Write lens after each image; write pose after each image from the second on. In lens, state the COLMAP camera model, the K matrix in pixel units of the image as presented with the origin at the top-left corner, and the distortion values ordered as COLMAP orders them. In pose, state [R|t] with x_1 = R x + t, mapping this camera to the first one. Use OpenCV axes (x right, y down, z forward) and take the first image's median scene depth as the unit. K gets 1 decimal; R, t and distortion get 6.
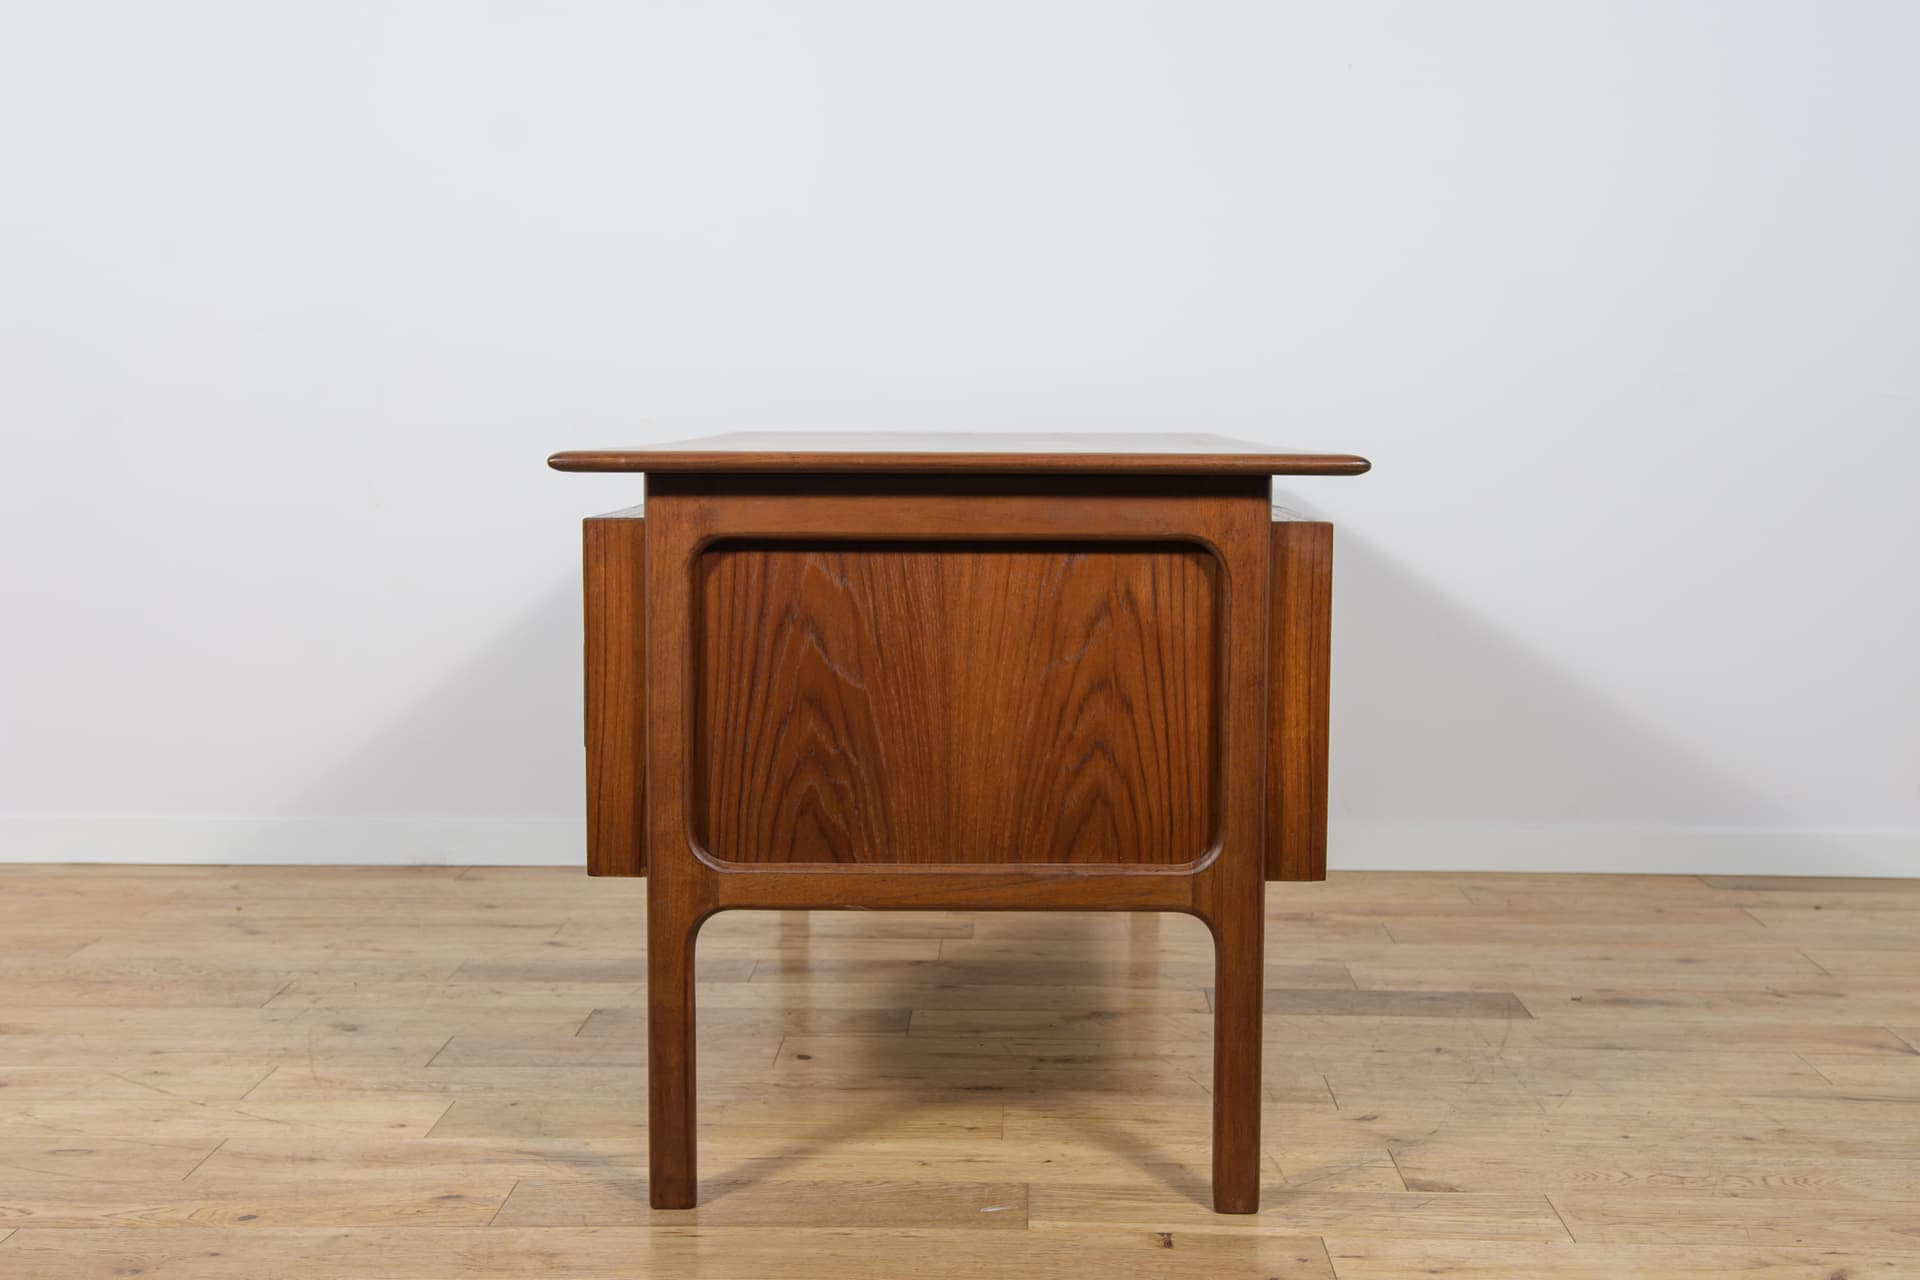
lens RADIAL K [[2278.1, 0, 949.0], [0, 2278.1, 653.7], [0, 0, 1]] dist [0.065450, 0.000000]
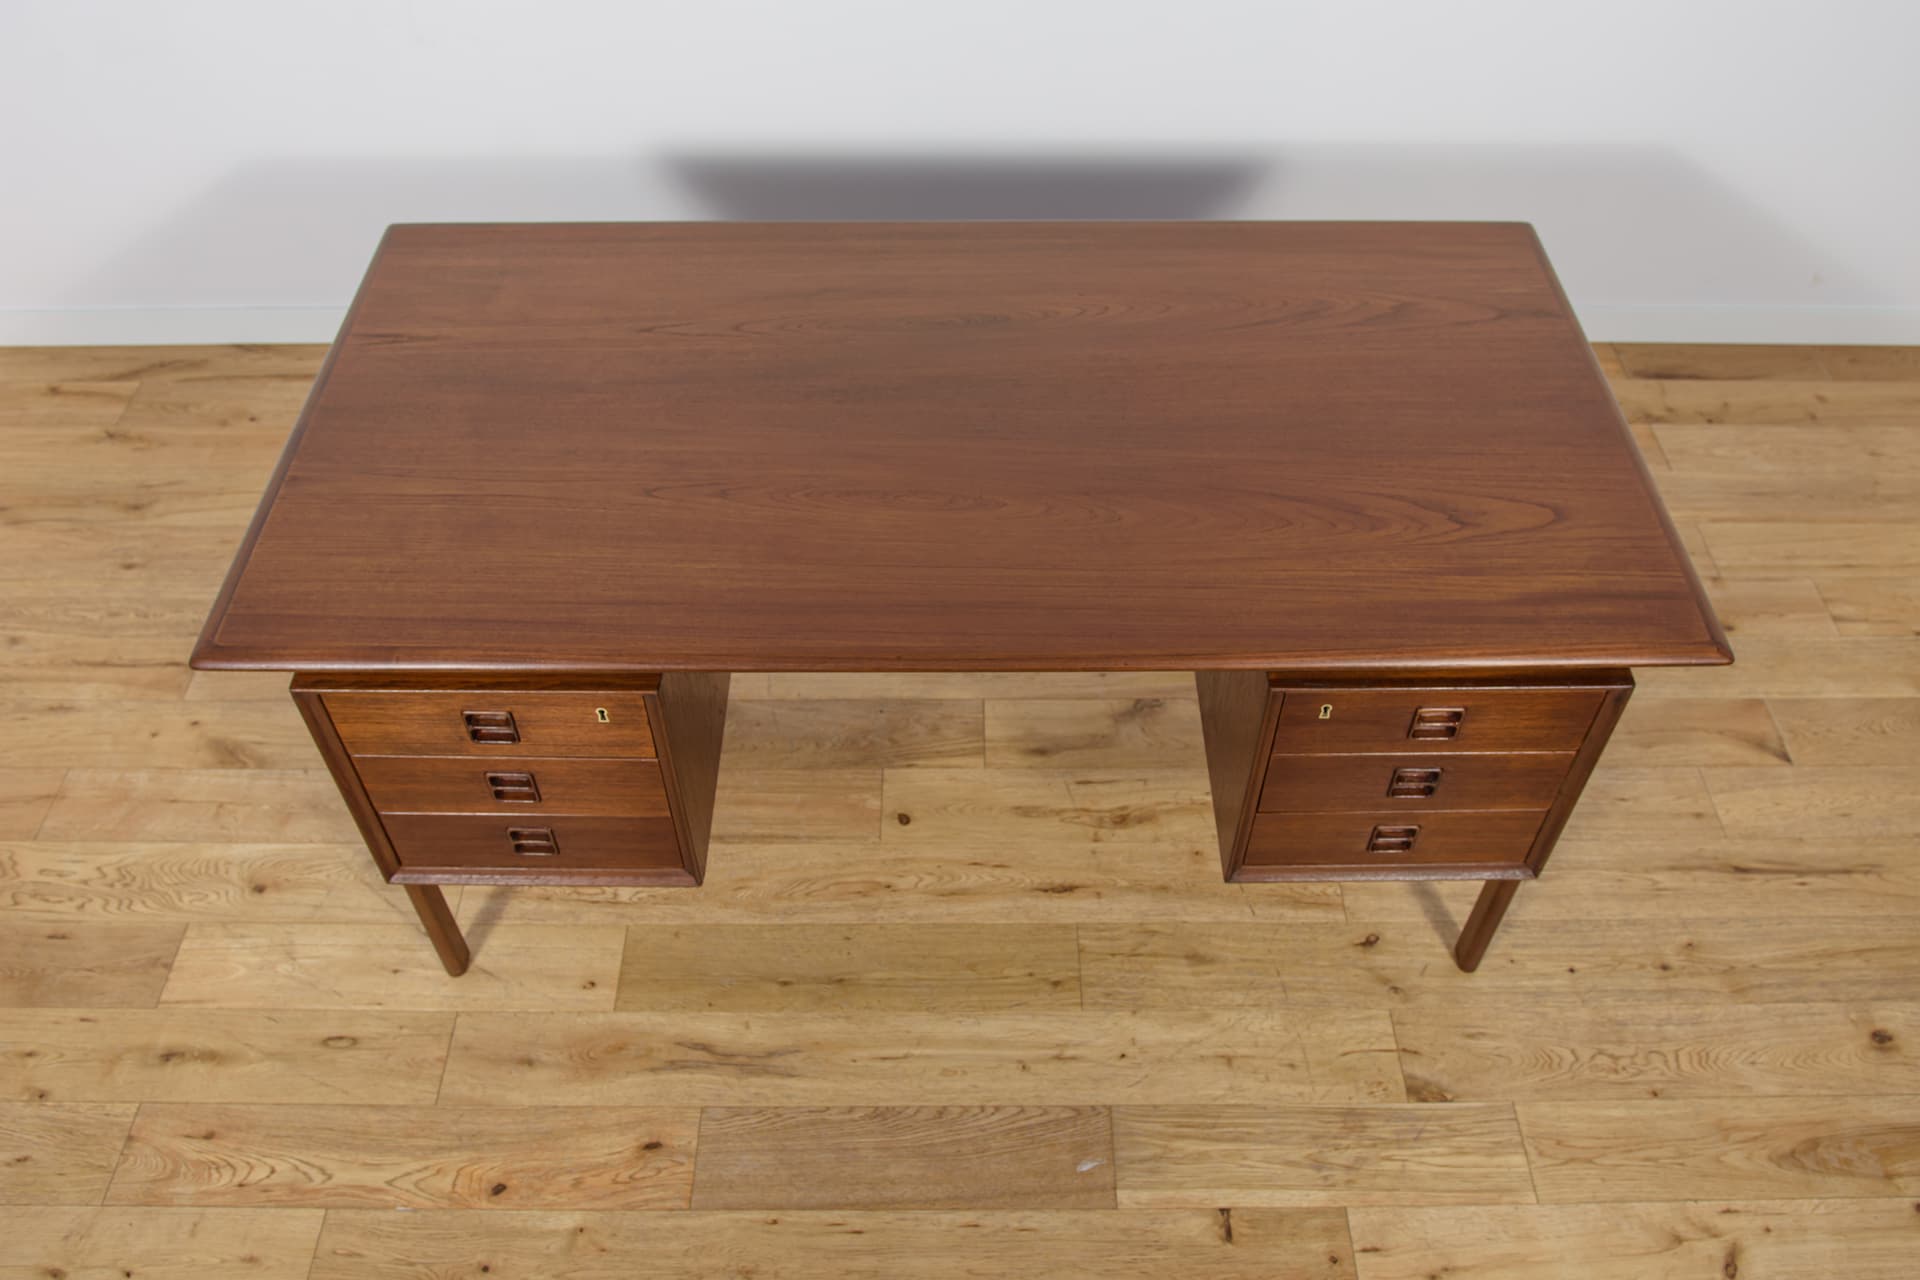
lens RADIAL K [[1505.4, 0, 953.1], [0, 1505.4, 632.8], [0, 0, 1]] dist [-0.083631, 0.049200]
pose [[0.999424, -0.028224, 0.018839, -0.055004], [0.008839, 0.752513, 0.658518, -0.464527], [-0.032763, -0.657972, 0.752329, 0.517812]]
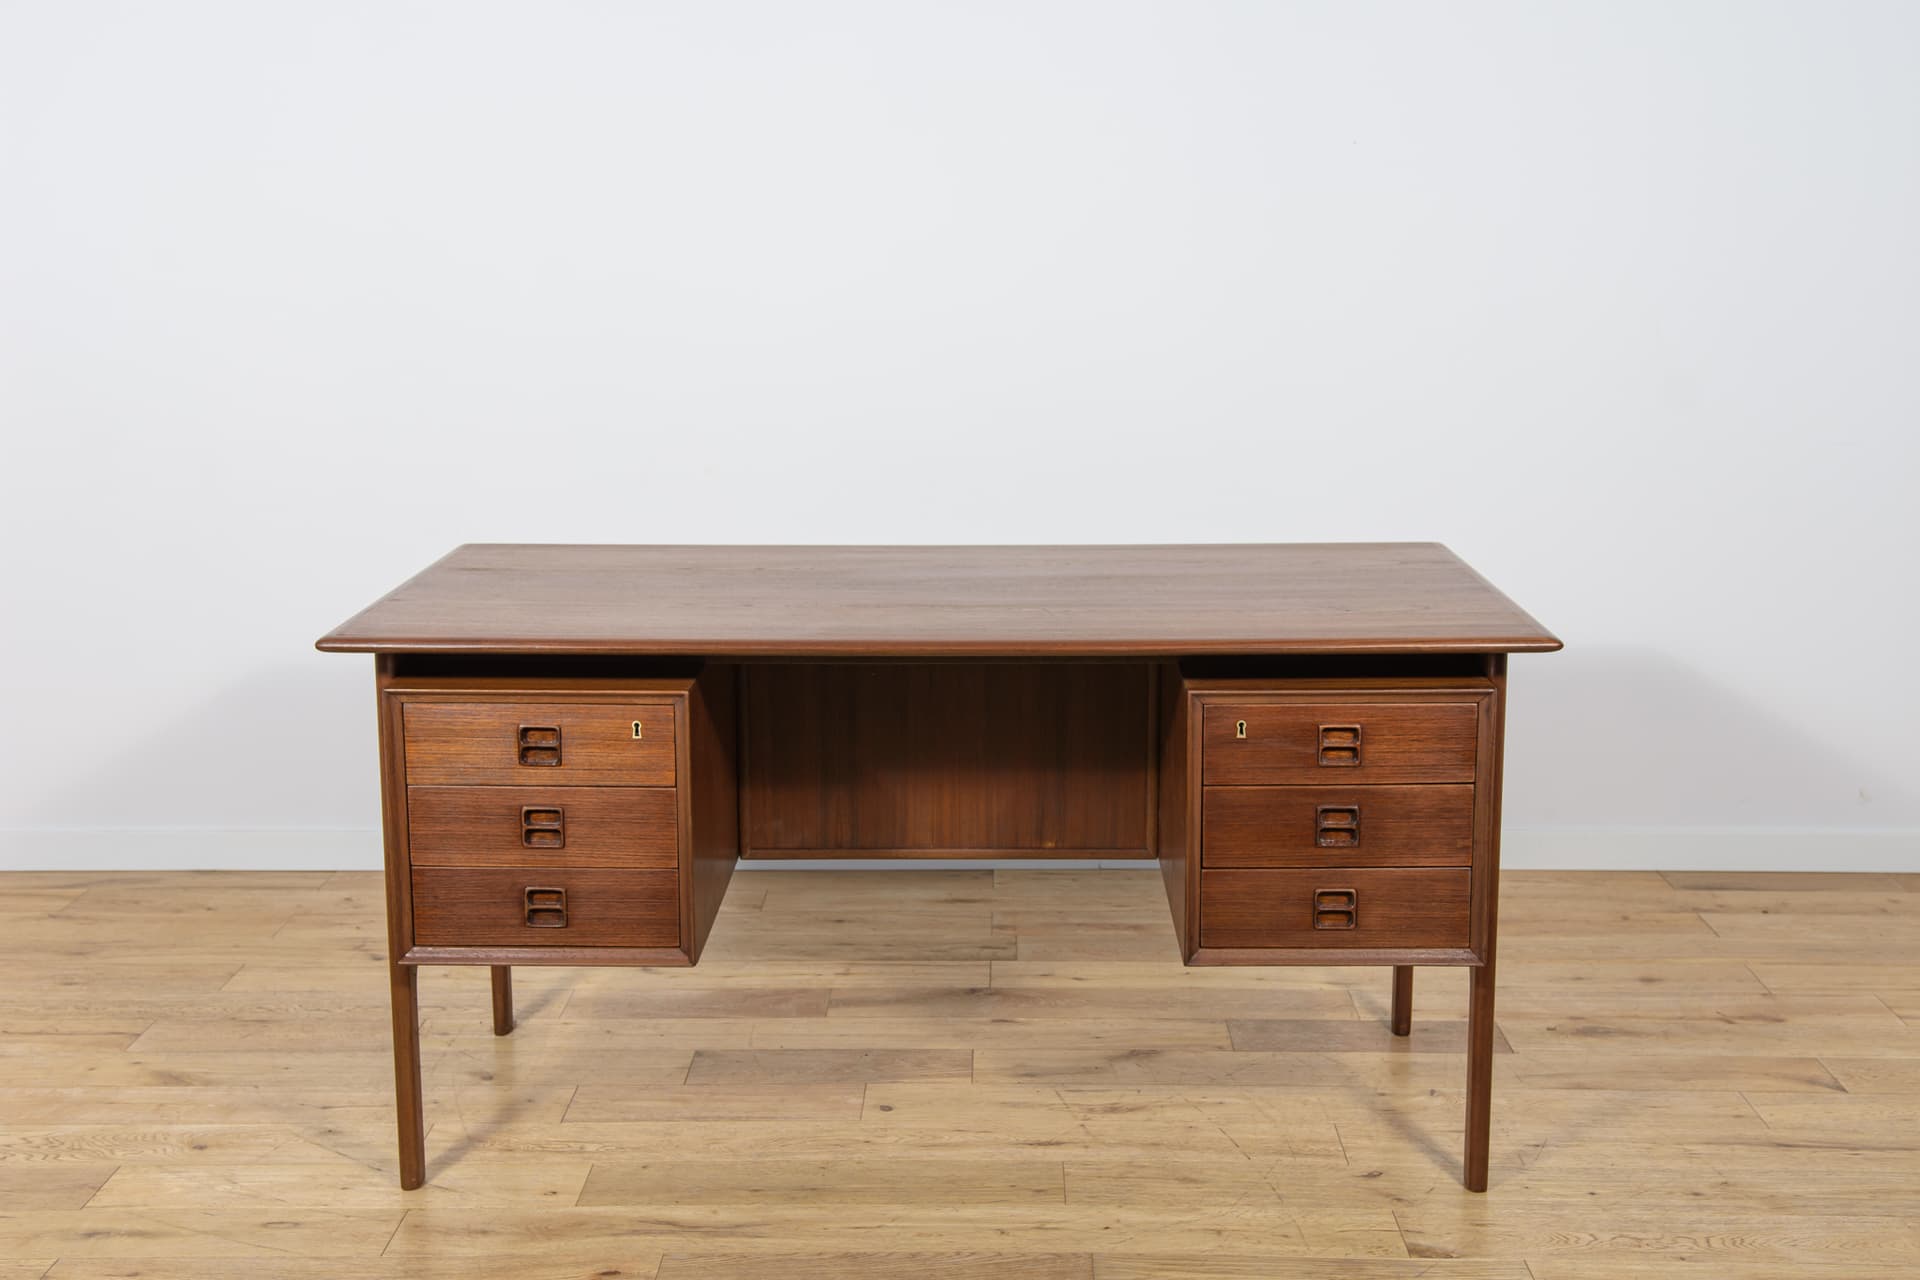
lens RADIAL K [[2278.1, 0, 944.6], [0, 2278.1, 625.2], [0, 0, 1]] dist [0.065450, 0.000000]
pose [[0.999918, -0.009772, 0.008218, -0.045223], [0.009101, 0.996910, 0.078027, -0.174956], [-0.008955, -0.077946, 0.996917, -0.151784]]
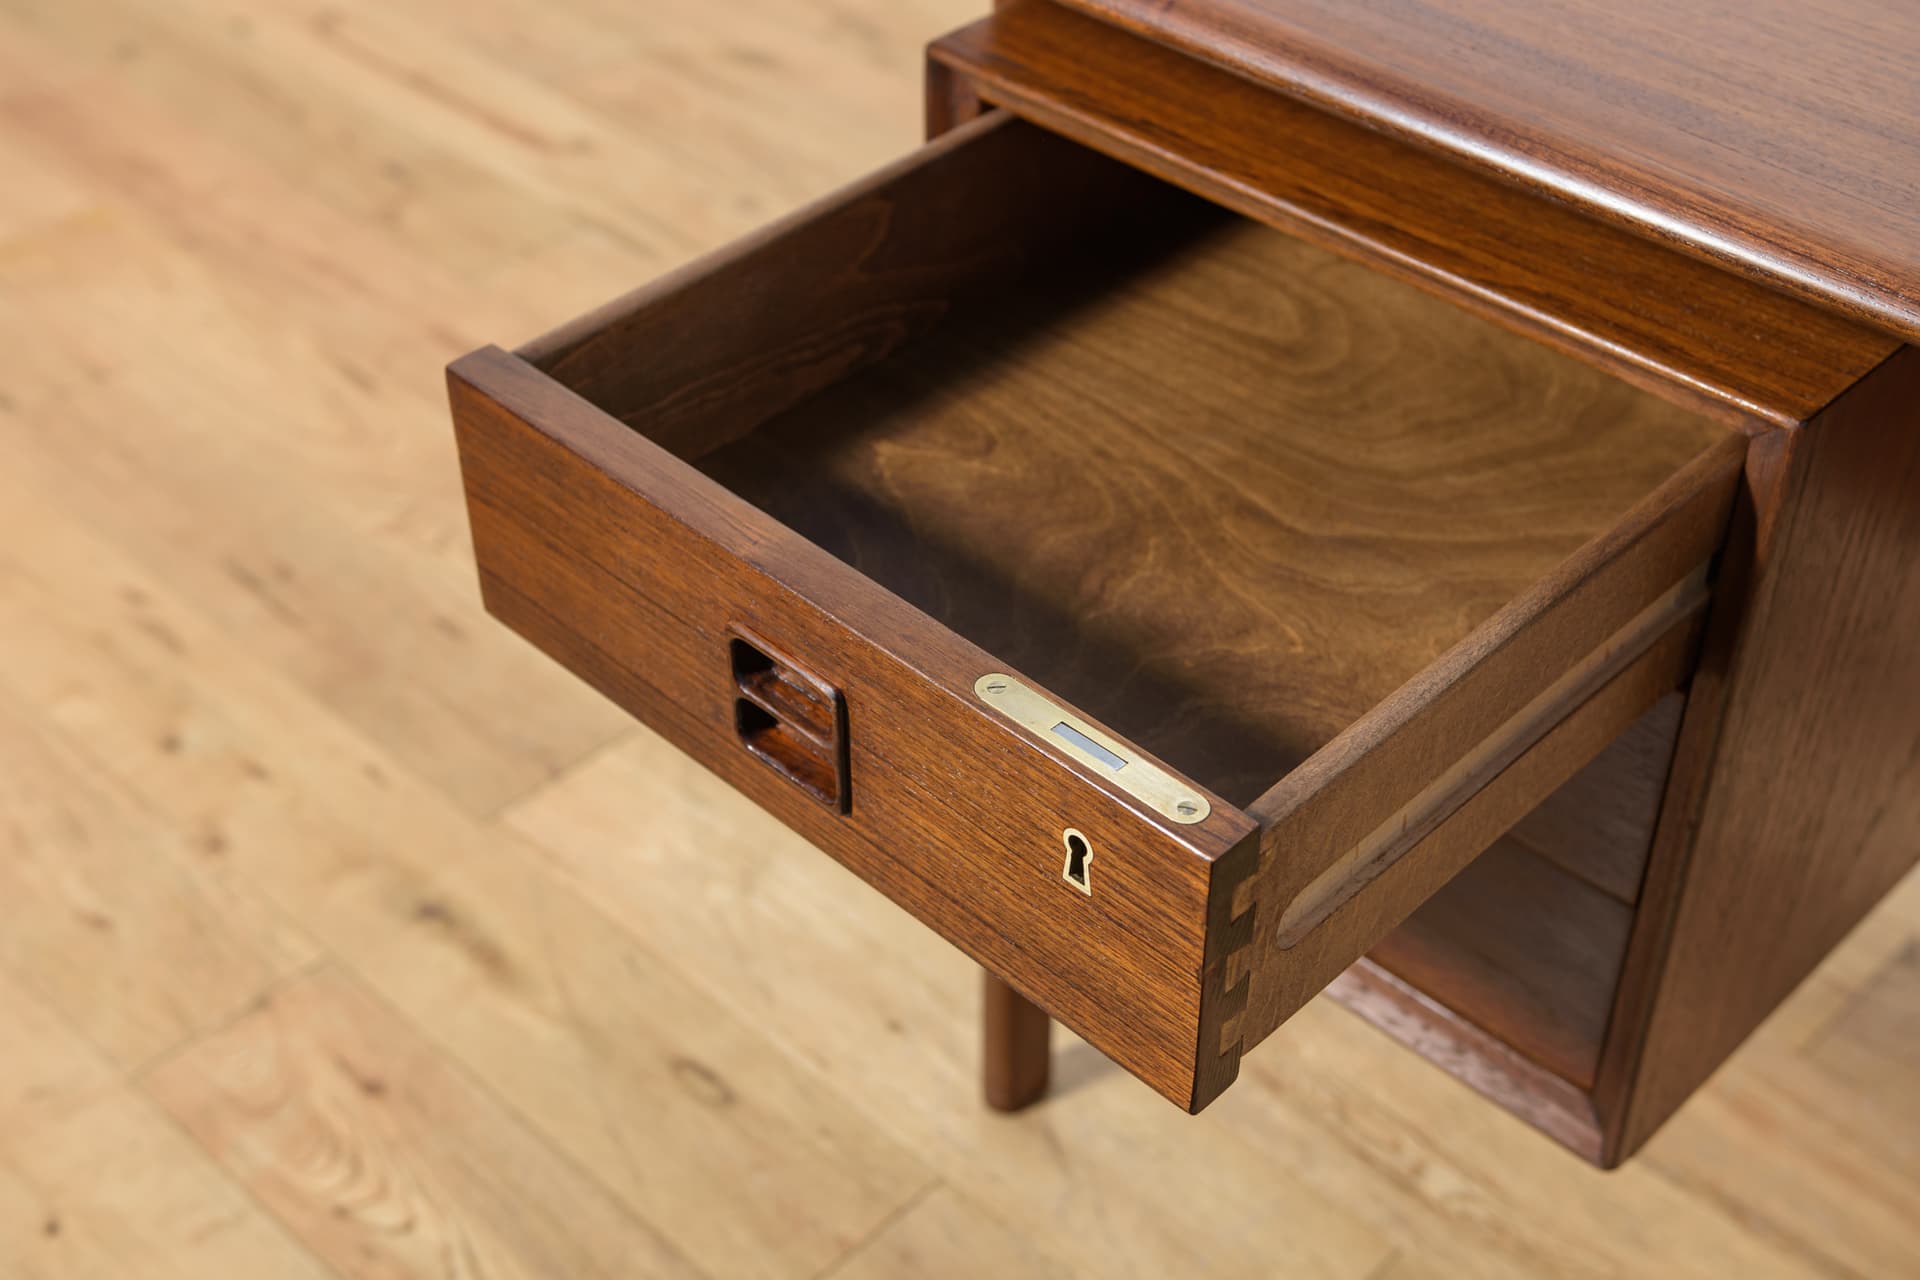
lens RADIAL K [[2494.7, 0, 963.8], [0, 2494.7, 647.1], [0, 0, 1]] dist [0.074608, 0.000000]
pose [[0.744065, 0.413961, -0.524408, -0.065692], [-0.067713, 0.827599, 0.557220, -0.196832], [0.664667, -0.379098, 0.643818, 0.681769]]
